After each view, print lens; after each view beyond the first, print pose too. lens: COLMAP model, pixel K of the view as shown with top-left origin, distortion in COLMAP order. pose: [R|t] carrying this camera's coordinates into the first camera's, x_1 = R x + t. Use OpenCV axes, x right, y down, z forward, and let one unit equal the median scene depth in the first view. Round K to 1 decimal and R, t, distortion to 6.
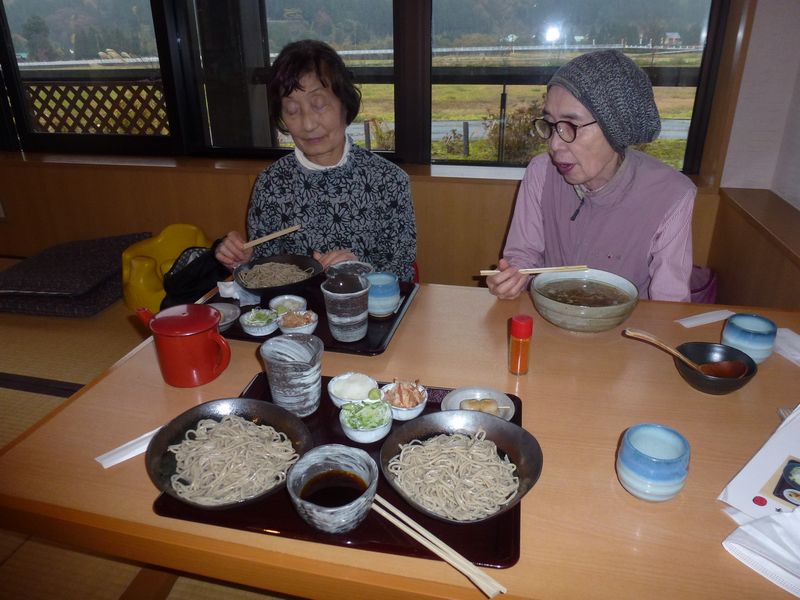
lens RADIAL K [[579.8, 0, 401.6], [0, 579.8, 299.1], [0, 0, 1]] dist [-0.054266, 0.013265]
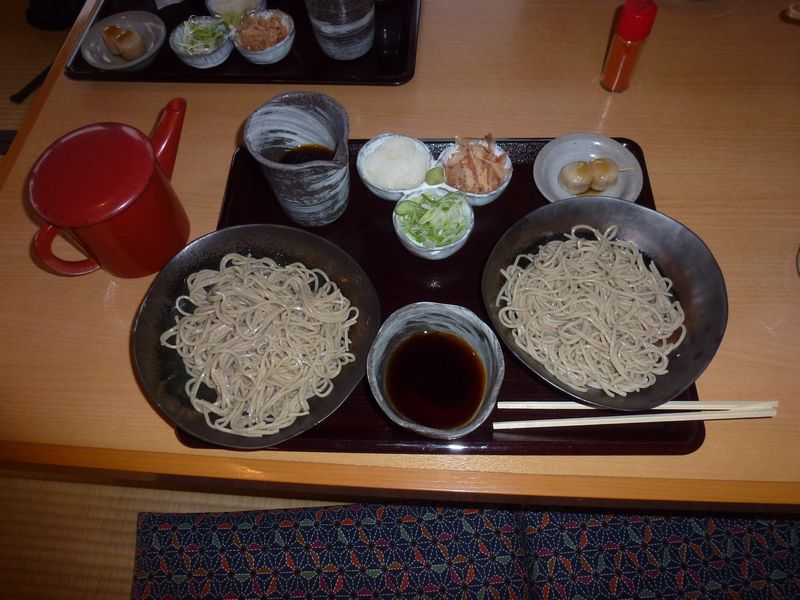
lens RADIAL K [[579.8, 0, 405.6], [0, 579.8, 298.7], [0, 0, 1]] dist [-0.054266, 0.013265]
pose [[0.985334, -0.160699, 0.057374, -0.141938], [0.092640, 0.786175, 0.611021, -0.131484], [-0.143296, -0.596745, 0.789533, 0.412983]]
